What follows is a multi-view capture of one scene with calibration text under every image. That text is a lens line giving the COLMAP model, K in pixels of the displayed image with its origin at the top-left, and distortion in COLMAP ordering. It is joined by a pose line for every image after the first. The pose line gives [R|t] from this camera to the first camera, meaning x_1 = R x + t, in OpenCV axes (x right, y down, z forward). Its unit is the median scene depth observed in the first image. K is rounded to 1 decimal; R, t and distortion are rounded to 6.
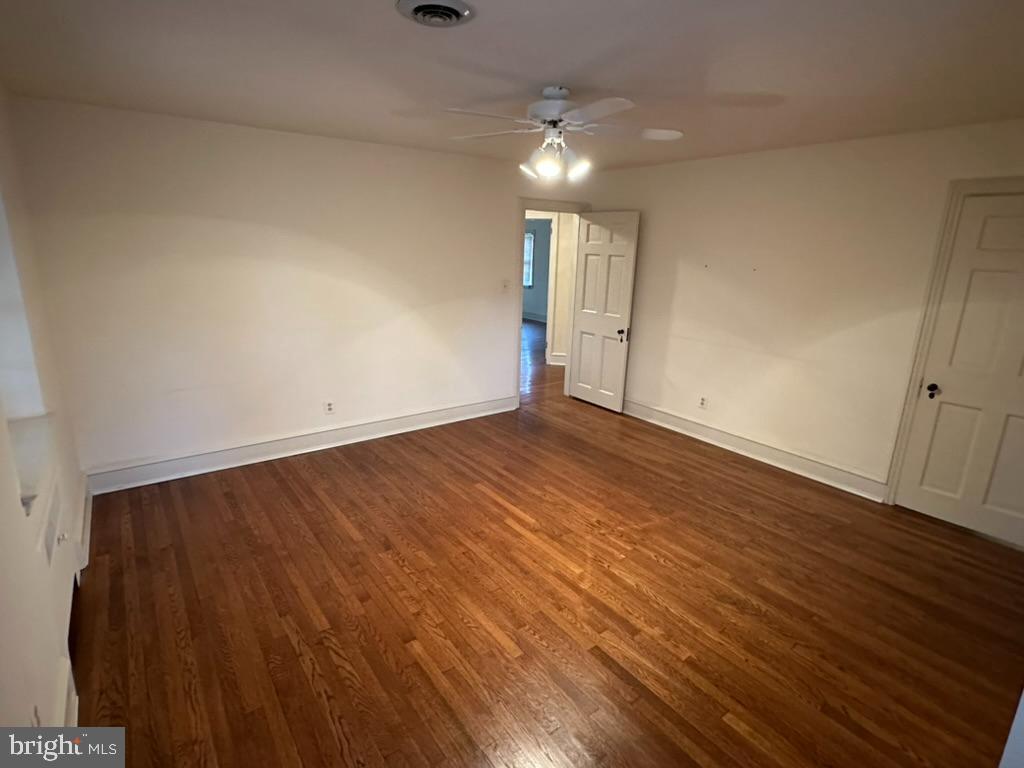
lens RADIAL K [[525.2, 0, 513.7], [0, 525.2, 383.9], [0, 0, 1]] dist [-0.001478, 0.001978]
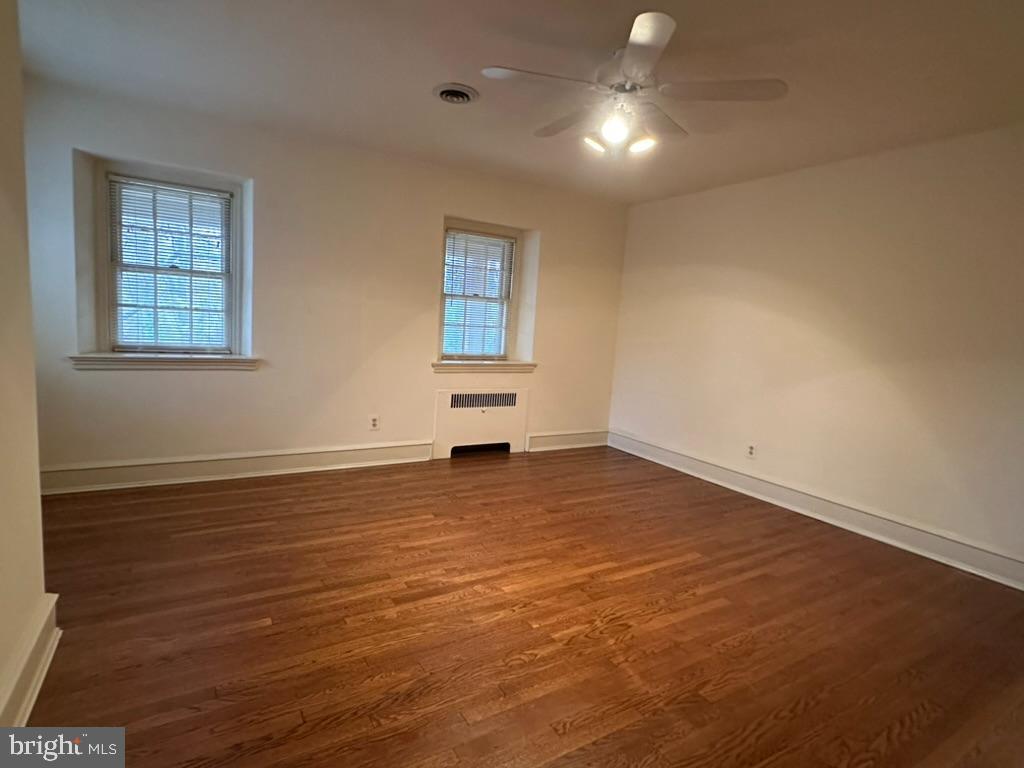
lens RADIAL K [[525.2, 0, 514.7], [0, 525.2, 383.3], [0, 0, 1]] dist [-0.001478, 0.001978]
pose [[-0.089581, 0.089421, -0.991957, 0.864574], [-0.319060, 0.940898, 0.113631, -0.057794], [0.943491, 0.326673, -0.055756, 0.868502]]
